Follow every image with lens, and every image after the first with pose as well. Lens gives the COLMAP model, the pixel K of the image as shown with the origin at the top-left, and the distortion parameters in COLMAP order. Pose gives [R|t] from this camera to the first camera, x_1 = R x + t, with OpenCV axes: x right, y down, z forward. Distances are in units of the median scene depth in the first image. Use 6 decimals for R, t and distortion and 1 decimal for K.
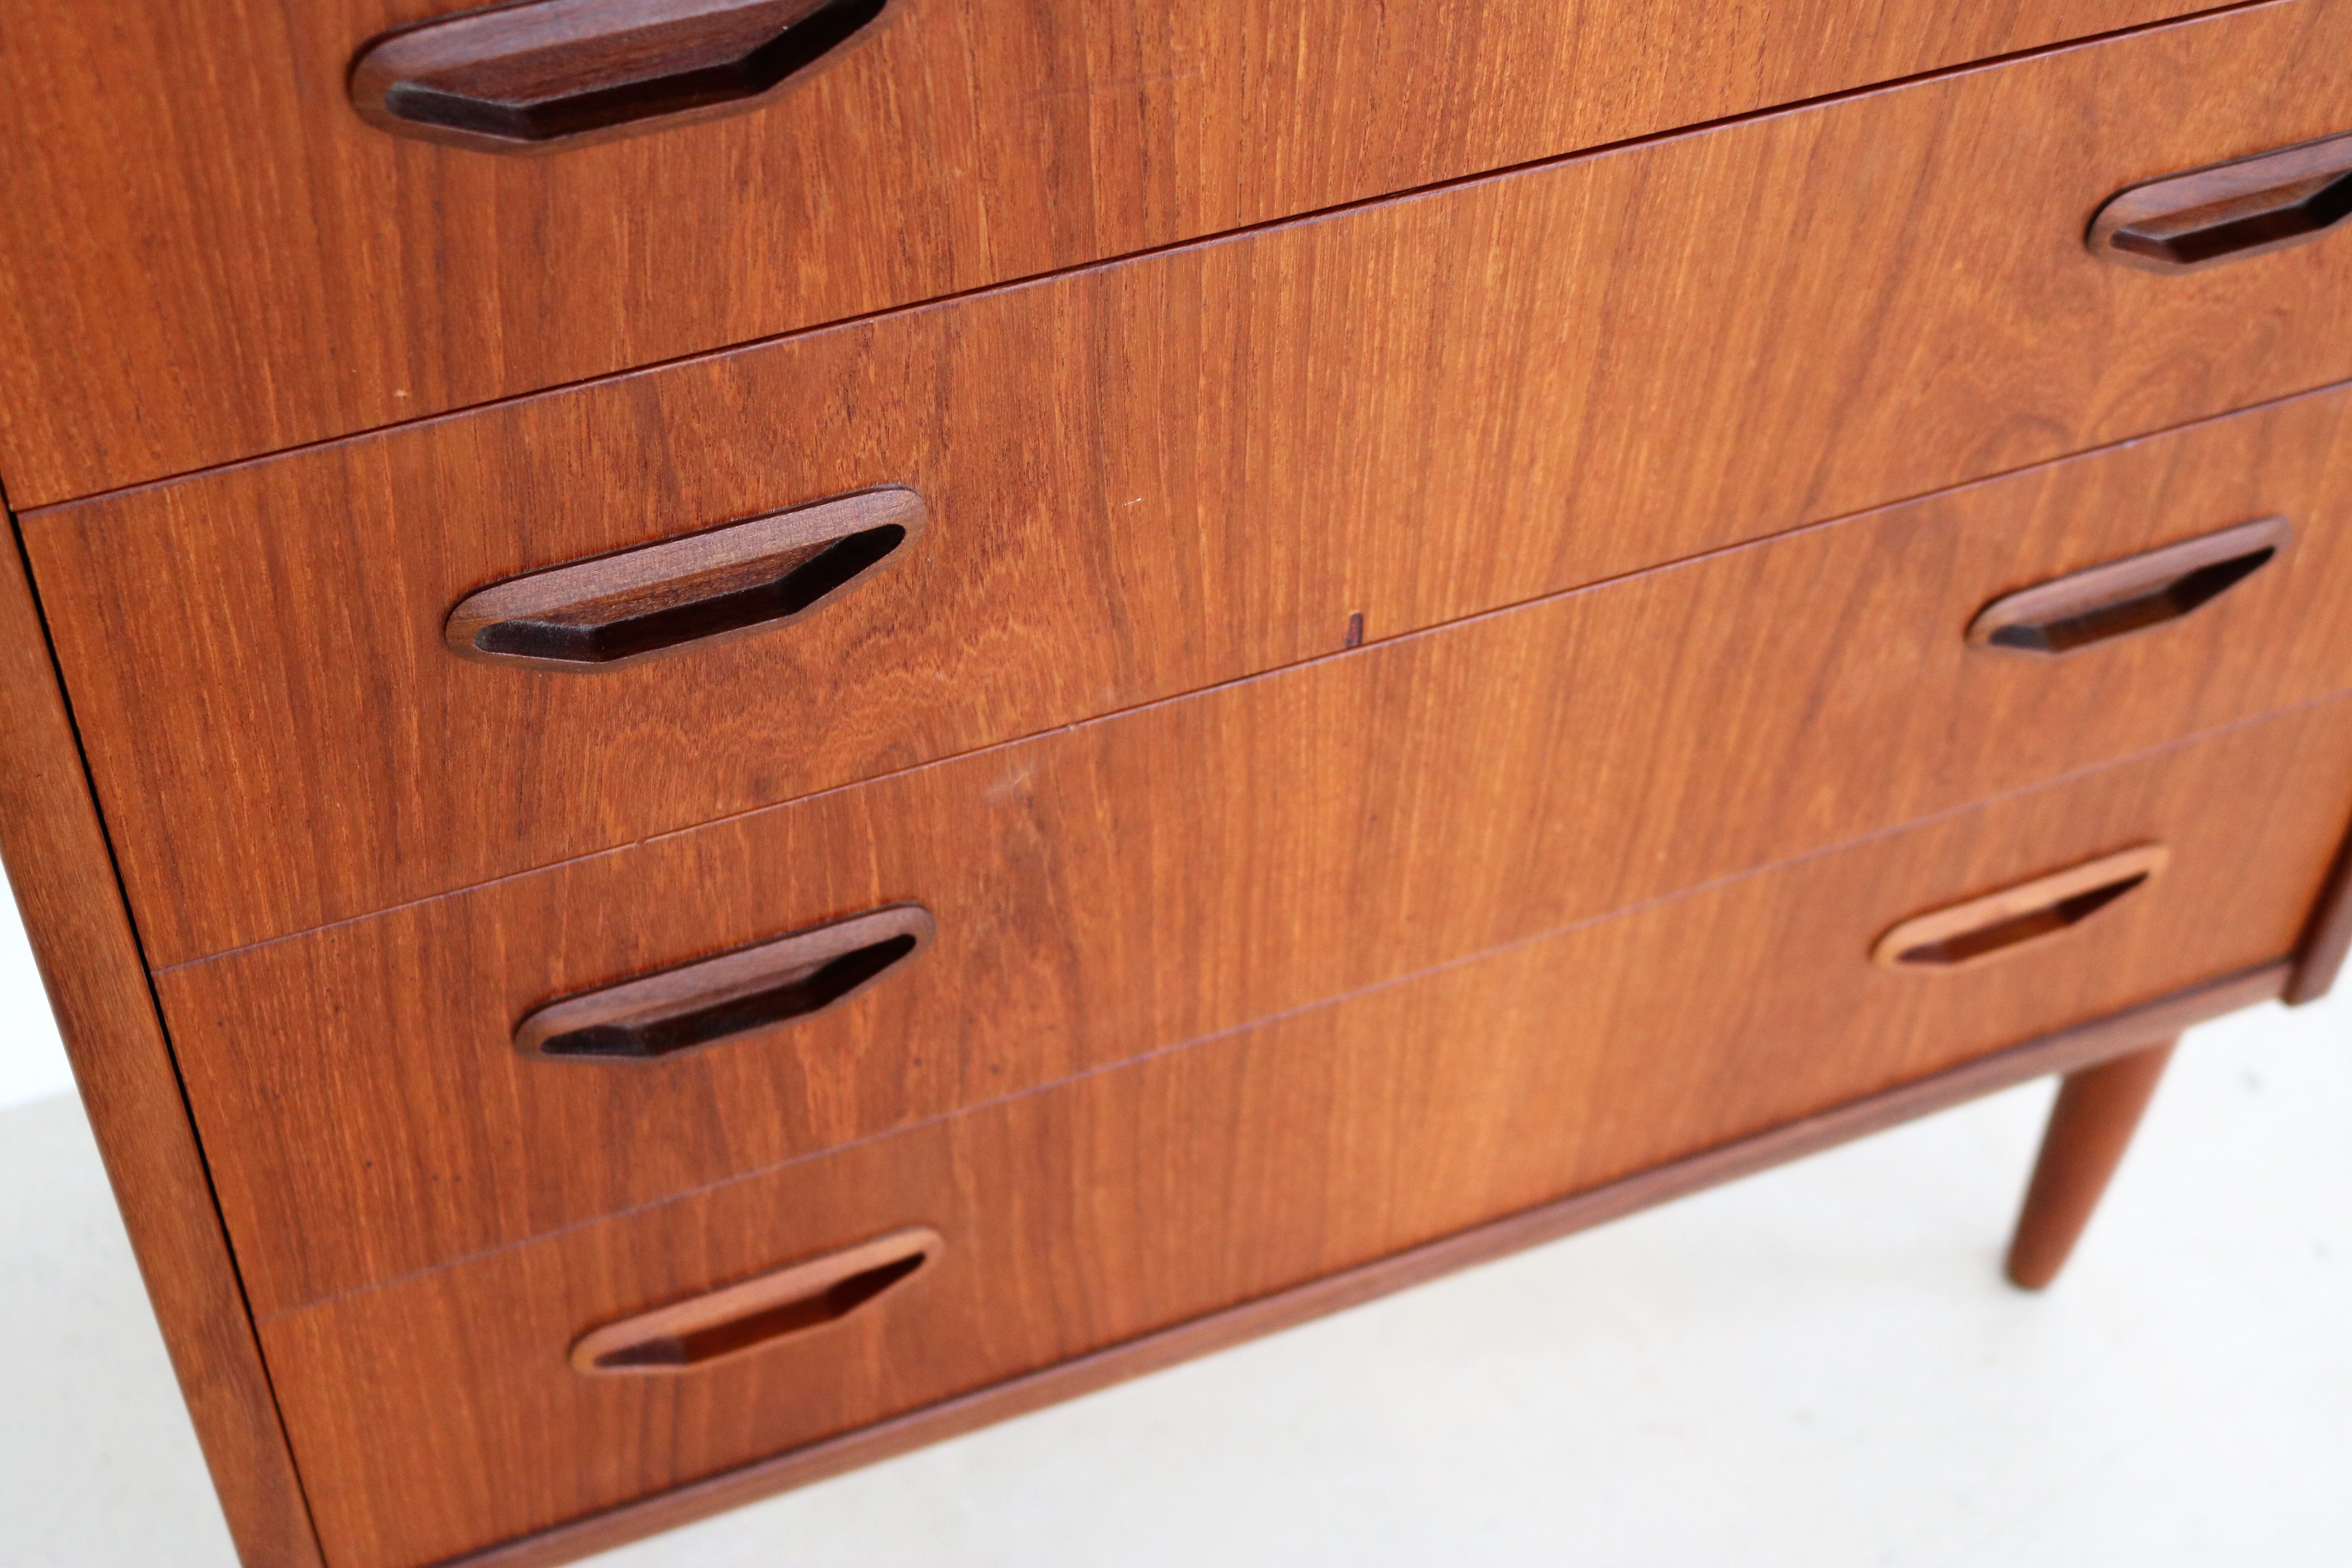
lens RADIAL K [[3382.5, 0, 1182.7], [0, 3382.5, 783.9], [0, 0, 1]] dist [-0.058663, 0.000000]
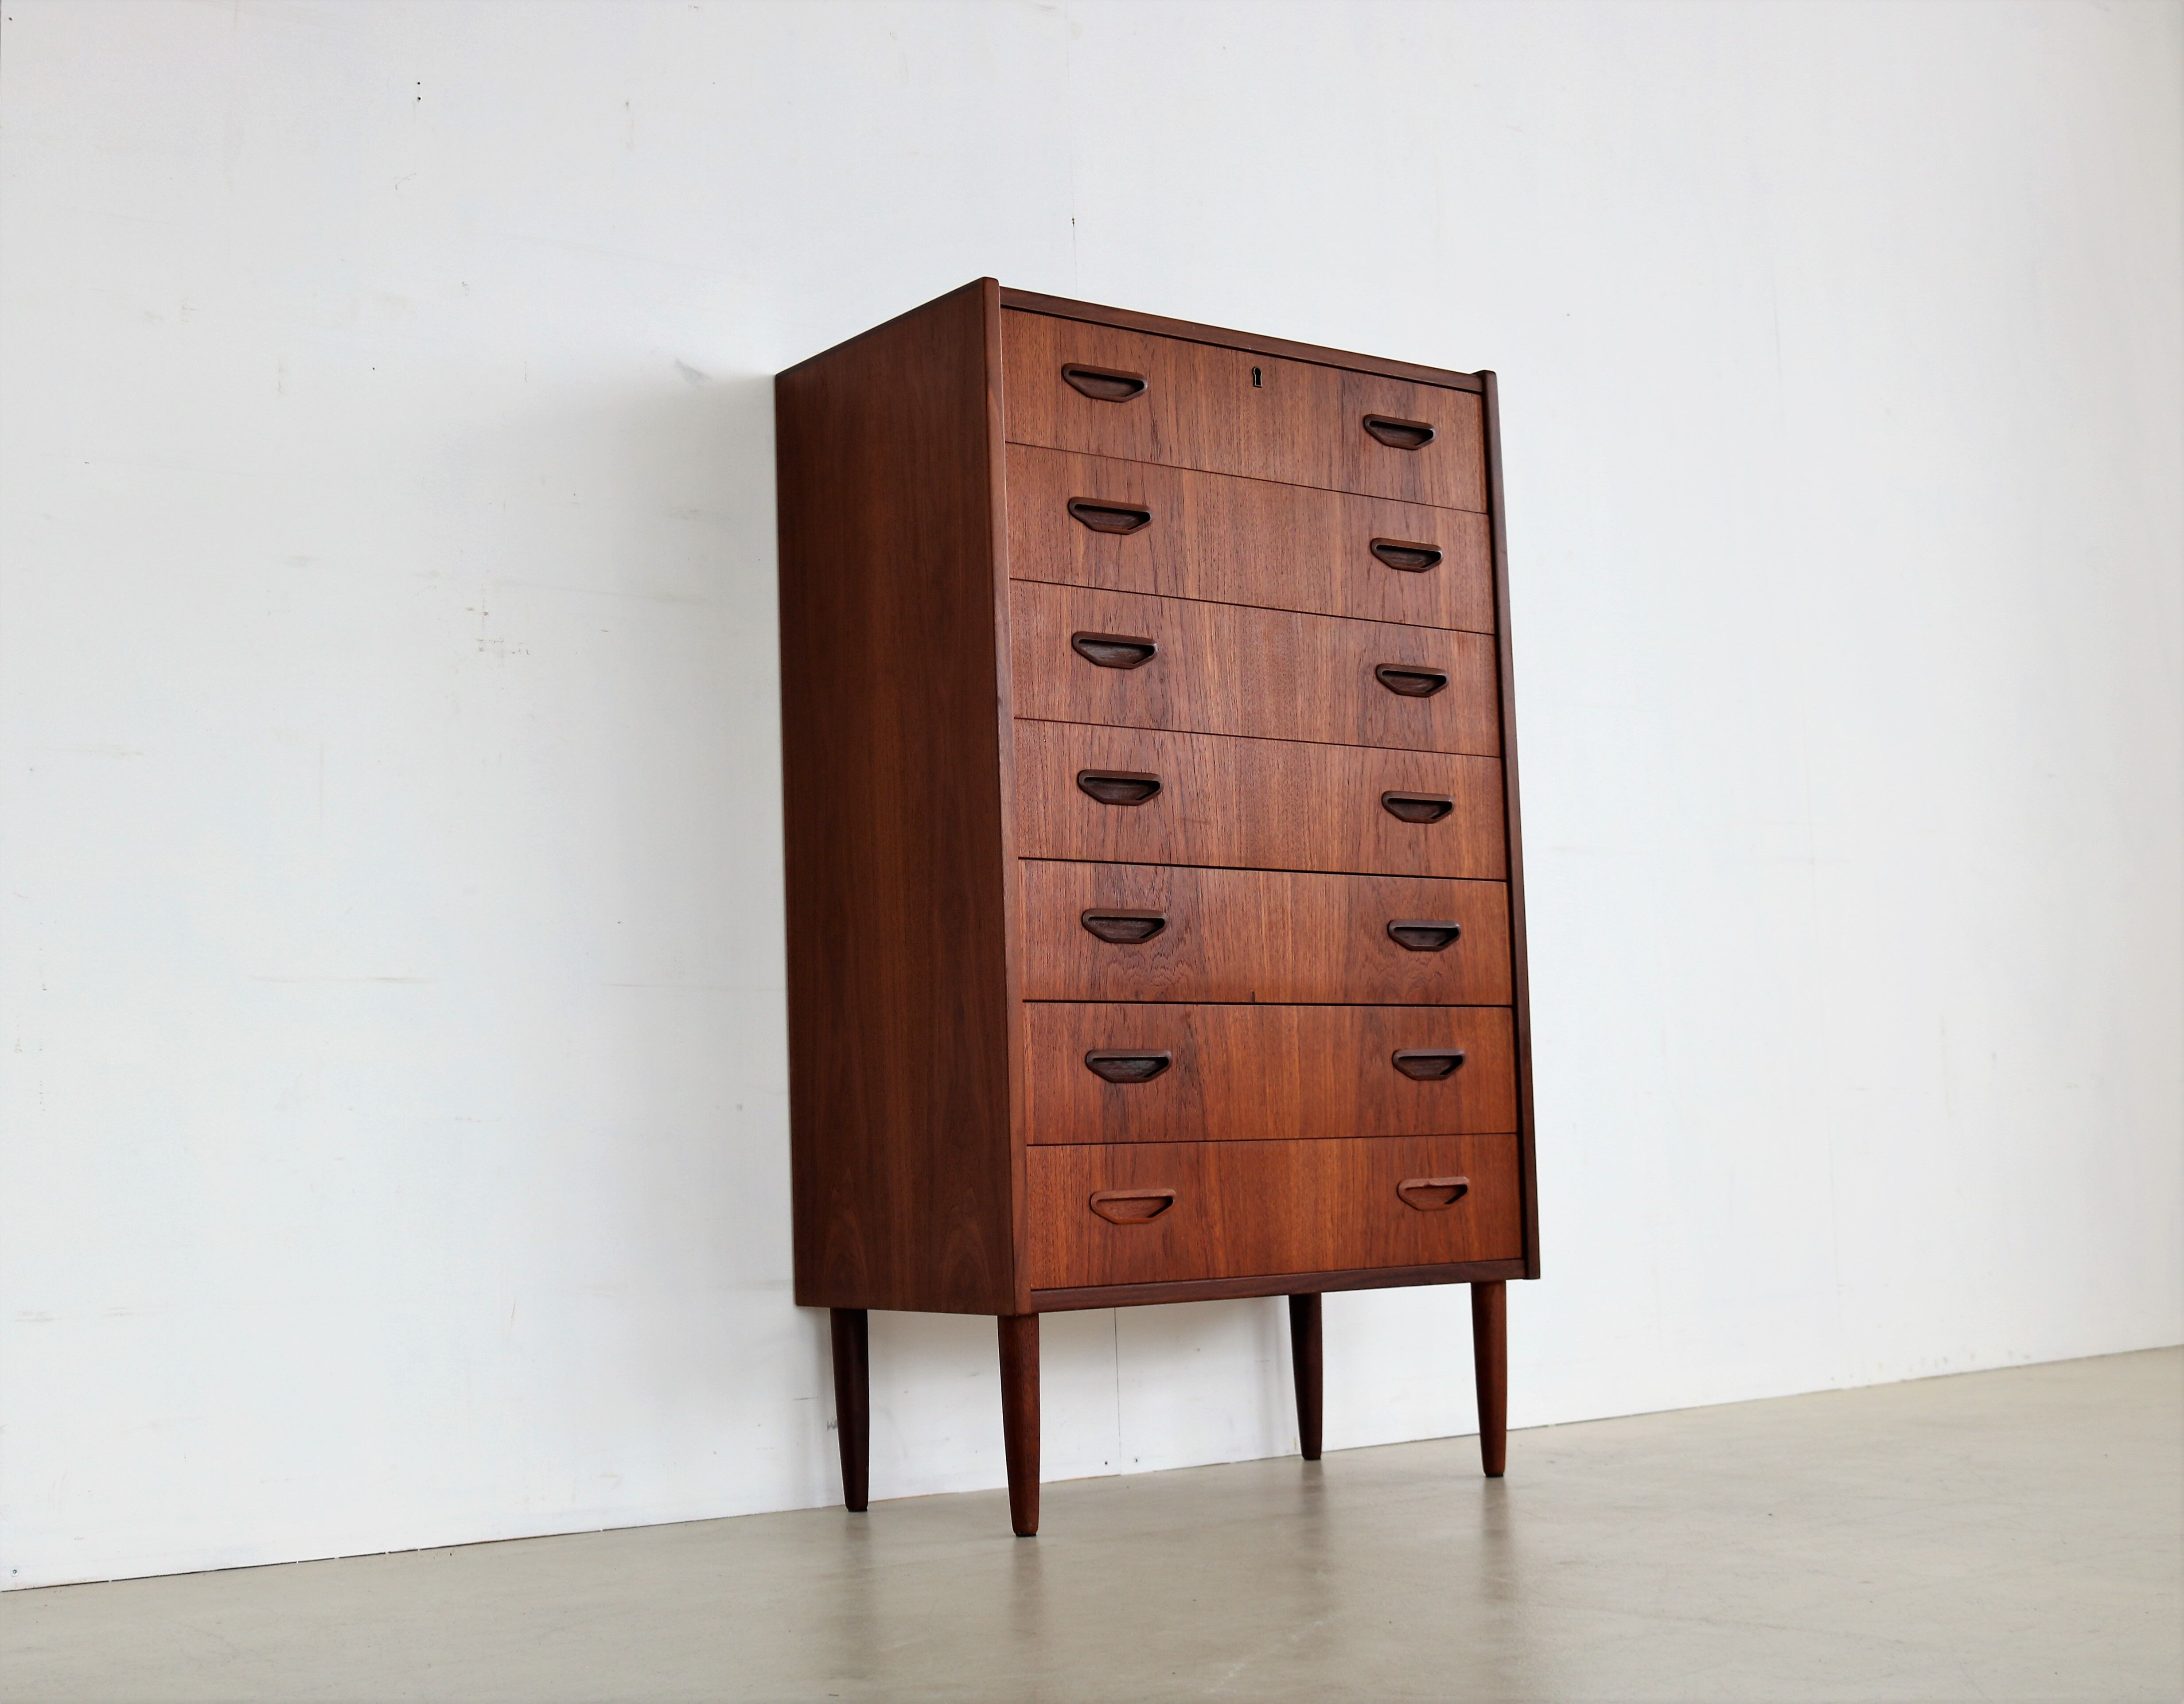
lens RADIAL K [[2775.9, 0, 1089.5], [0, 2775.9, 852.3], [0, 0, 1]] dist [-0.073761, 0.000000]
pose [[0.968180, -0.042261, 0.246661, -1.004377], [0.223259, 0.591160, -0.775039, 2.514947], [-0.113062, 0.805447, 0.581784, -1.150930]]
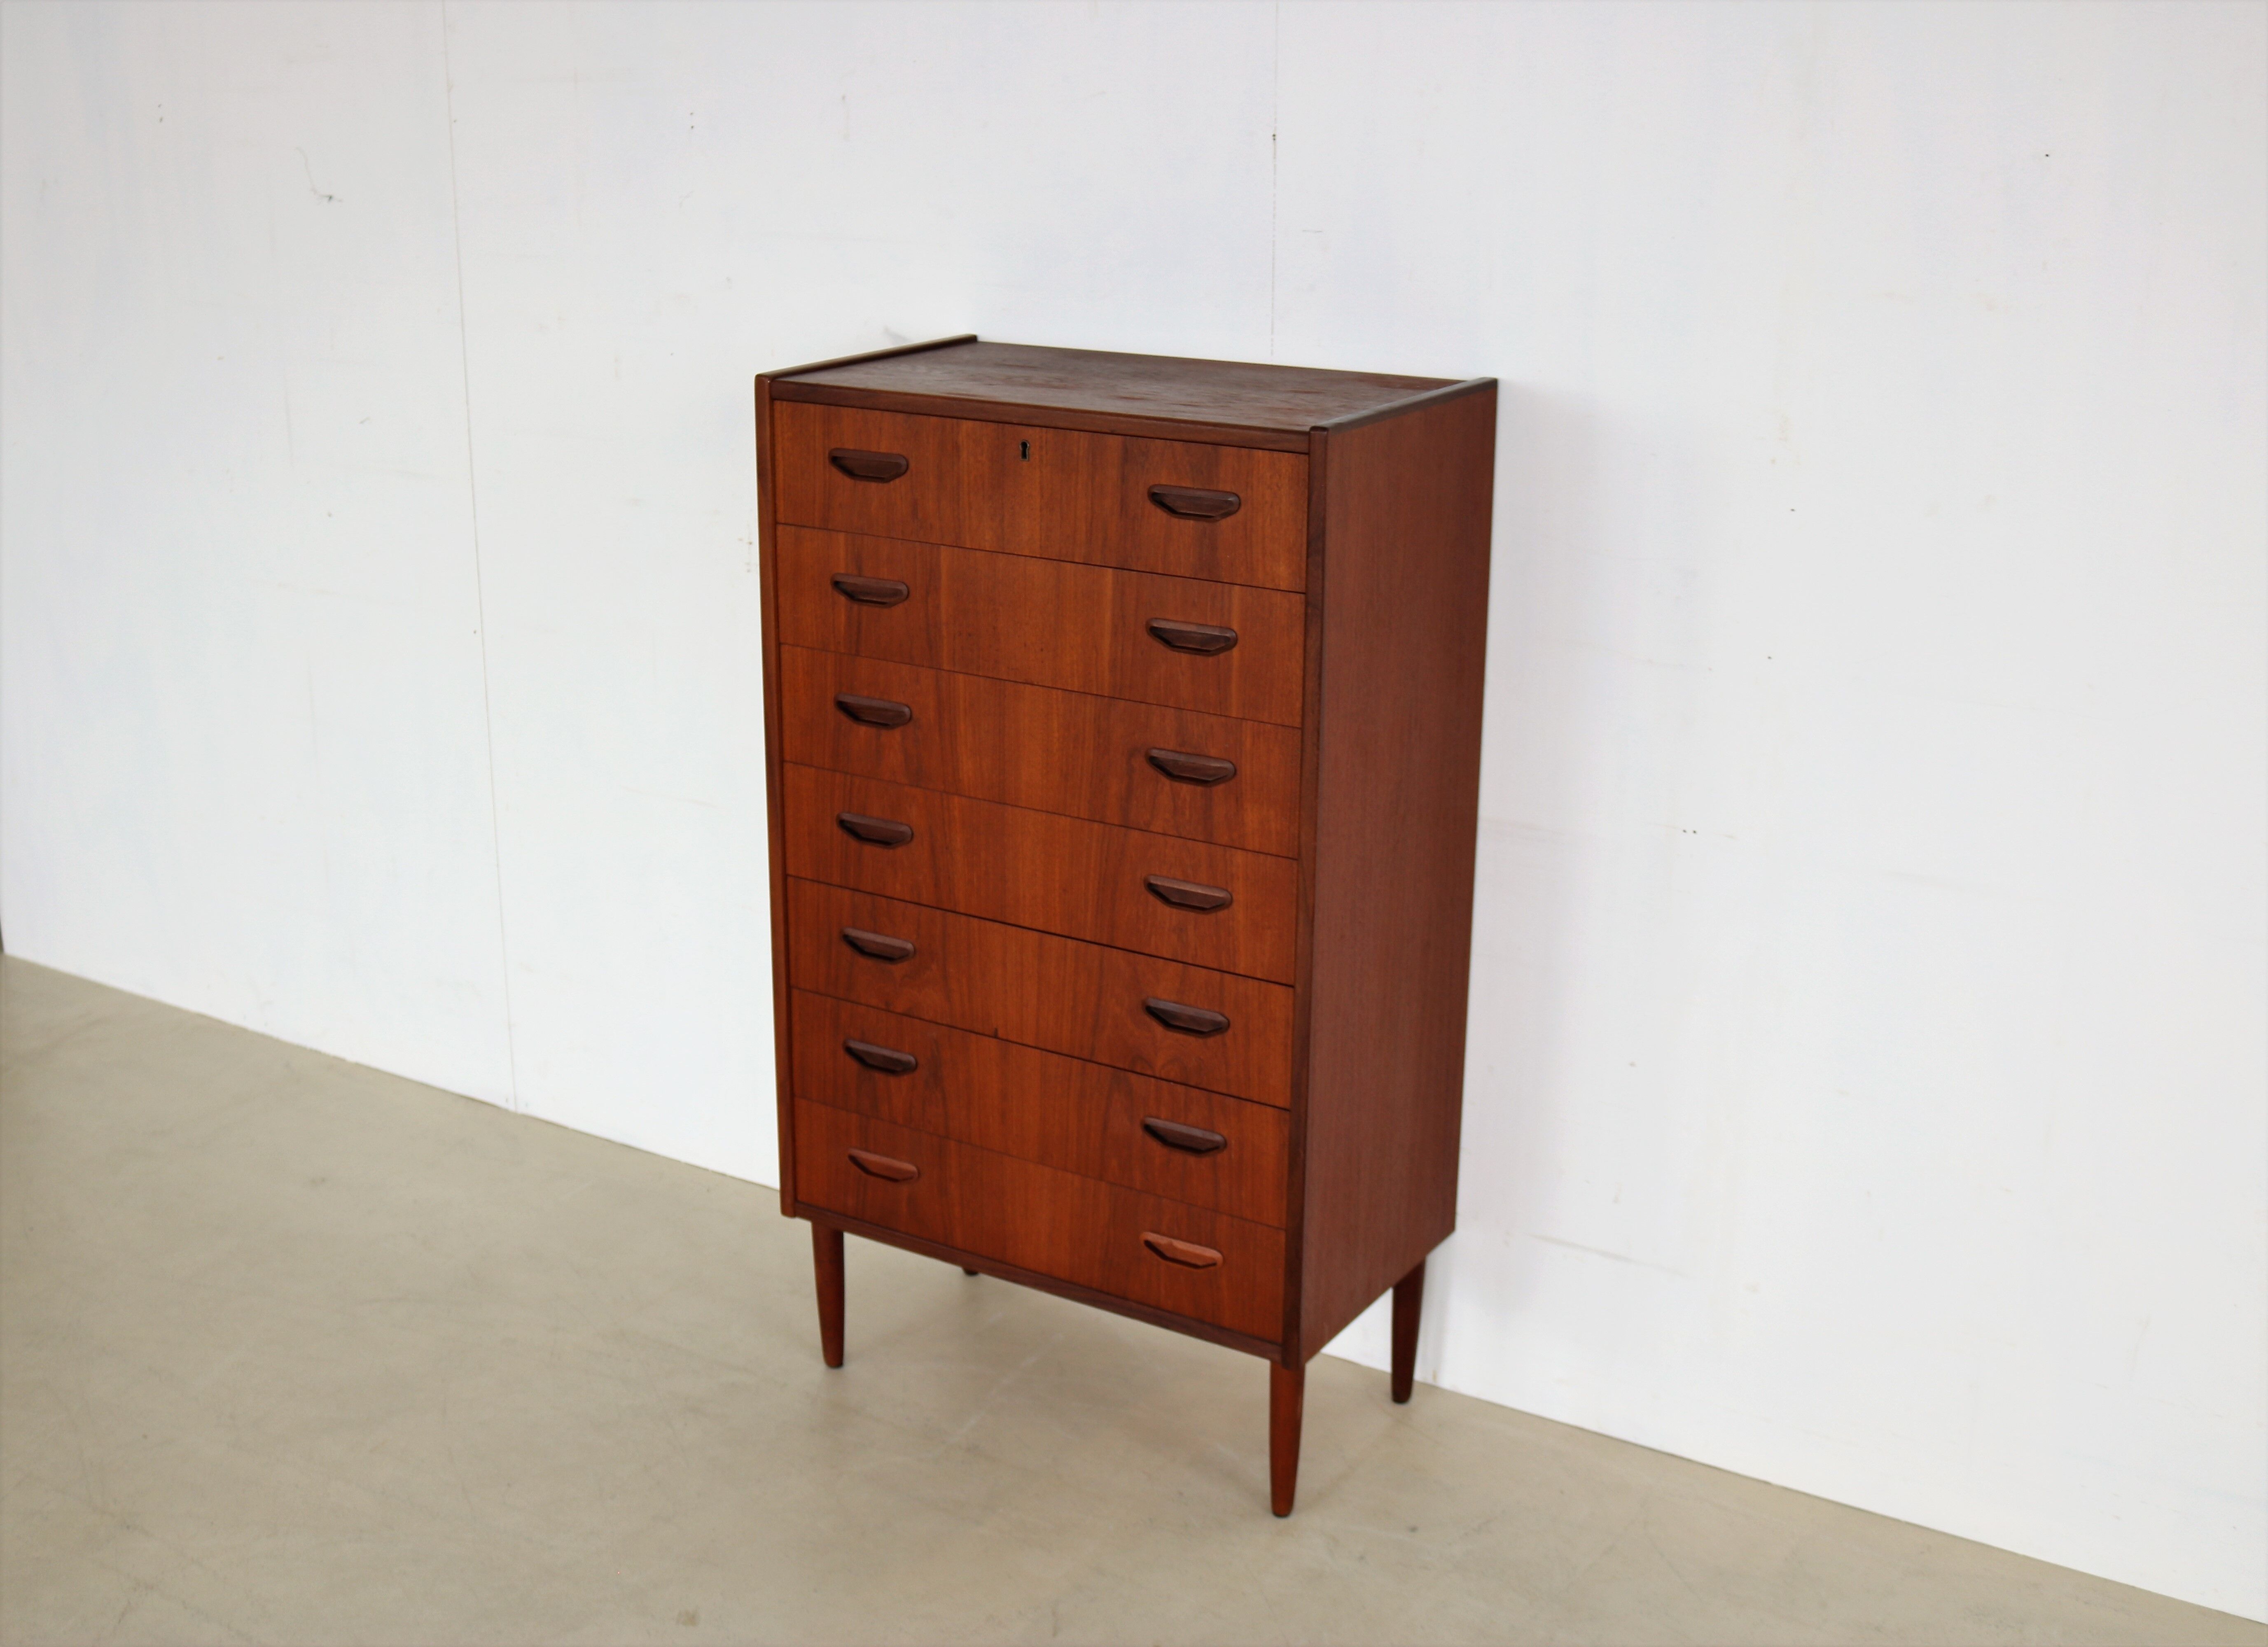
lens RADIAL K [[2689.0, 0, 1126.1], [0, 2689.0, 827.8], [0, 0, 1]] dist [-0.081544, 0.000000]
pose [[0.590521, 0.214005, -0.778130, 2.974430], [-0.585486, 0.777201, -0.230574, 0.483322], [0.555419, 0.591744, 0.584251, -1.217474]]
